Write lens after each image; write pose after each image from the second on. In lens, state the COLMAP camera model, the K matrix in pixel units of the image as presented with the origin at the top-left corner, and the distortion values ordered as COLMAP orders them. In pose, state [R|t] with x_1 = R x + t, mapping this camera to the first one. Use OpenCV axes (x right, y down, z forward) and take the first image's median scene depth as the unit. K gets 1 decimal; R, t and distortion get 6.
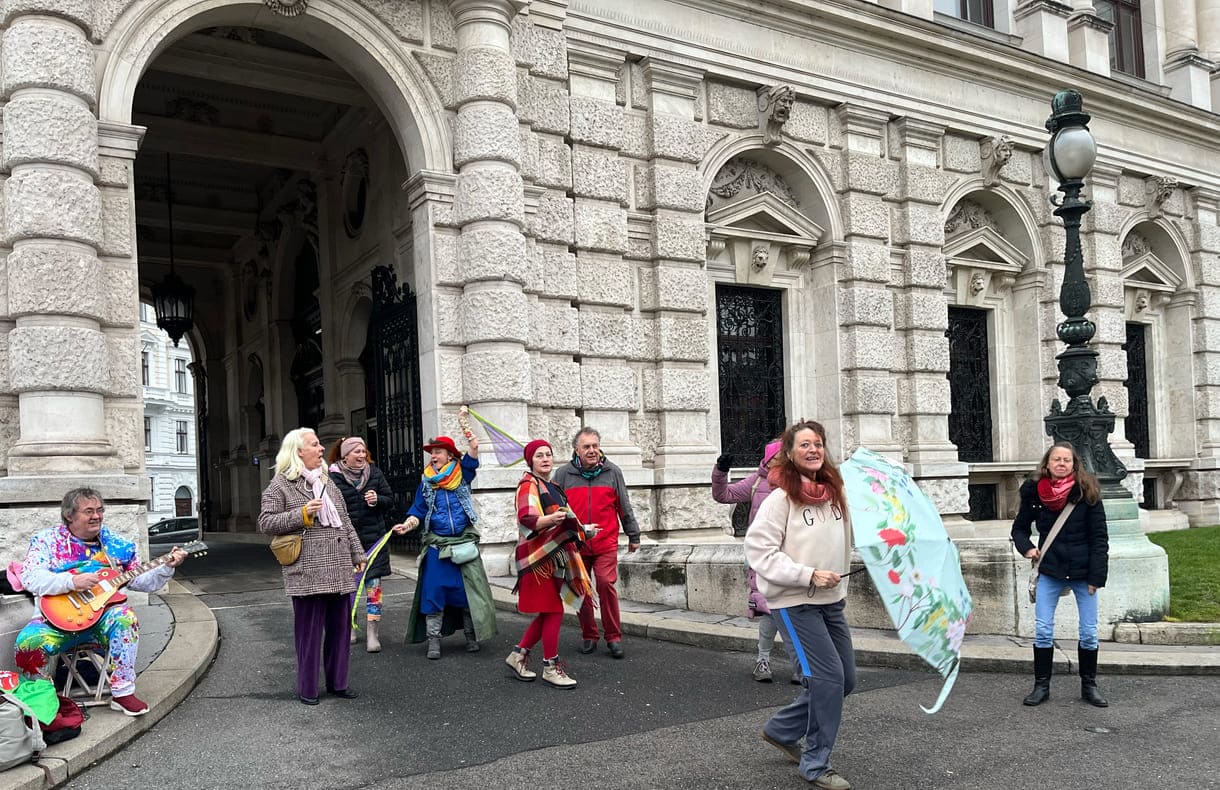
lens RADIAL K [[972.1, 0, 573.9], [0, 972.1, 495.5], [0, 0, 1]] dist [0.050874, -0.077887]
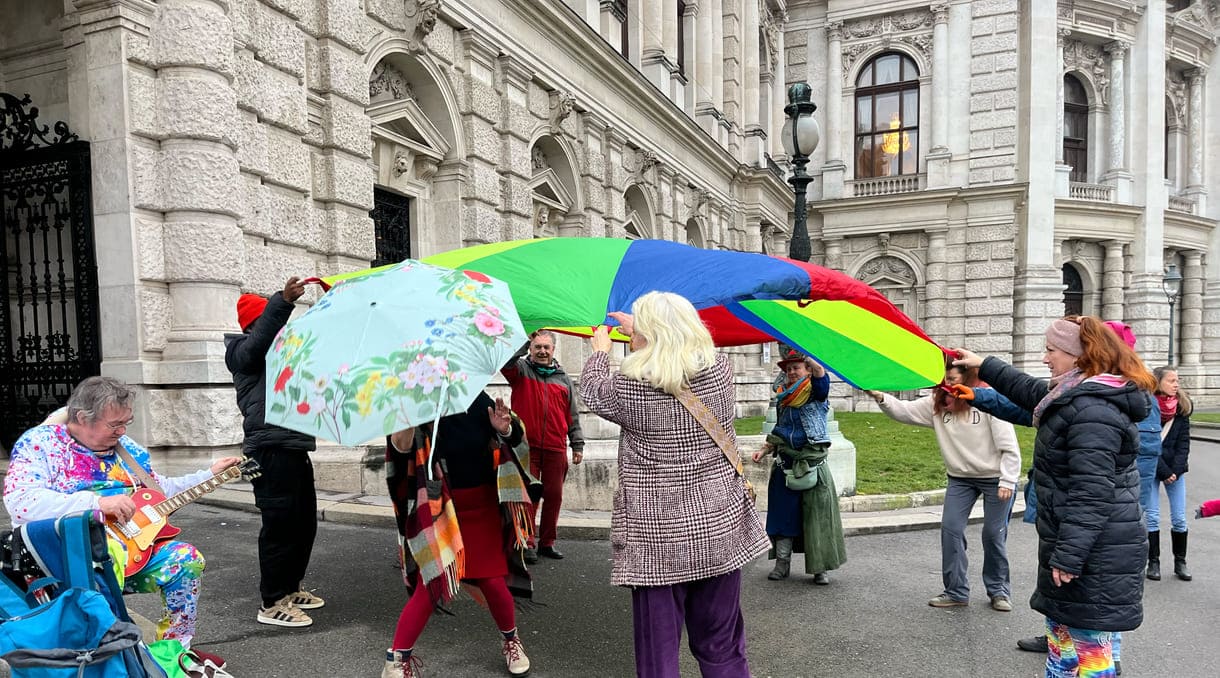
lens RADIAL K [[912.6, 0, 594.9], [0, 912.6, 451.5], [0, 0, 1]] dist [0.072896, -0.098492]
pose [[0.797814, -0.015051, 0.602716, -0.256636], [-0.020208, 0.998459, 0.051683, 0.003951], [-0.602565, -0.053413, 0.796280, 0.106625]]
